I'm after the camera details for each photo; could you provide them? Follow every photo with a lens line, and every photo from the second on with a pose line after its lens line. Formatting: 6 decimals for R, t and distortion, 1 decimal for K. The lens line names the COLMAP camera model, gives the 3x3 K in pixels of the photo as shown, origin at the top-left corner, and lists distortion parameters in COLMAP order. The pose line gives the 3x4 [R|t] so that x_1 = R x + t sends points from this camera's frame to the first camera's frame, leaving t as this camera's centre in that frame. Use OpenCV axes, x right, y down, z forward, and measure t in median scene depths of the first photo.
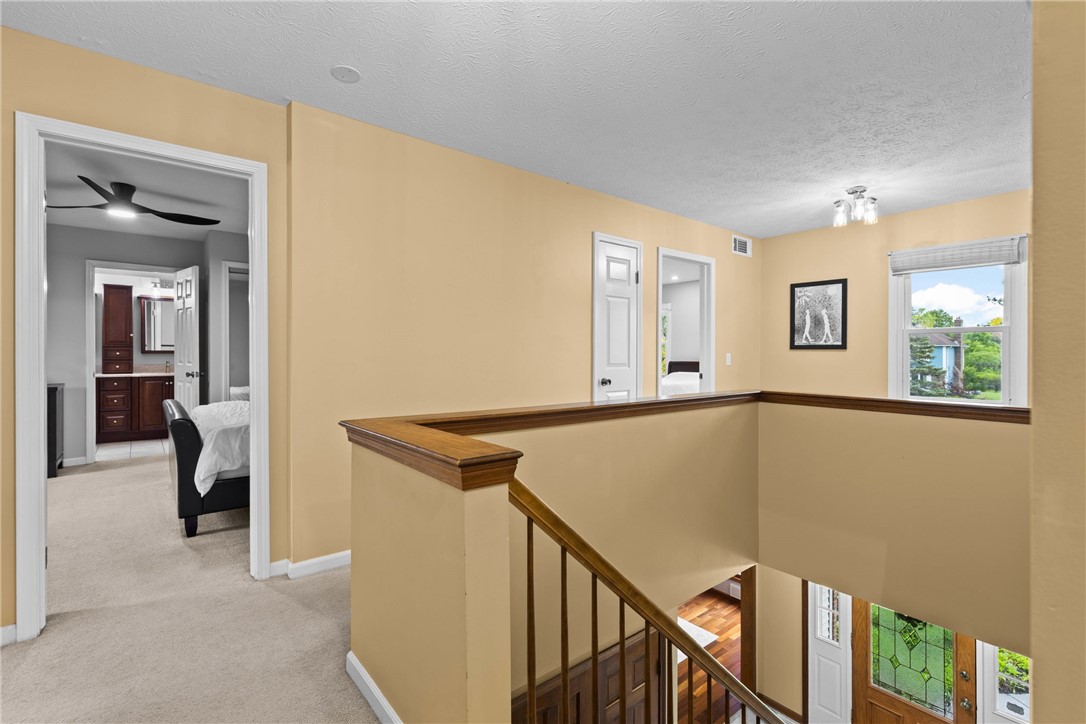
lens RADIAL K [[492.0, 0, 535.8], [0, 492.0, 356.6], [0, 0, 1]] dist [0.008077, -0.000151]
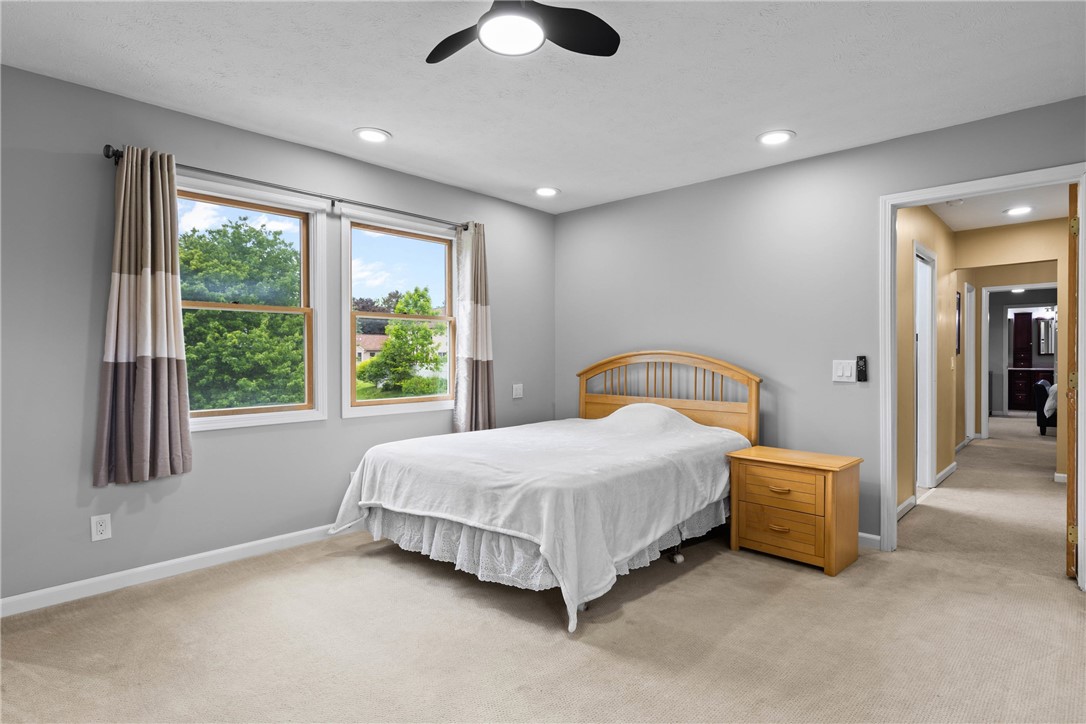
lens RADIAL K [[540.6, 0, 571.5], [0, 540.6, 355.4], [0, 0, 1]] dist [-0.000397, -0.000289]
pose [[0.154832, 0.004797, -0.987929, 0.684208], [0.001408, 0.999986, 0.005076, -0.018038], [0.987940, -0.002177, 0.154823, -0.741808]]
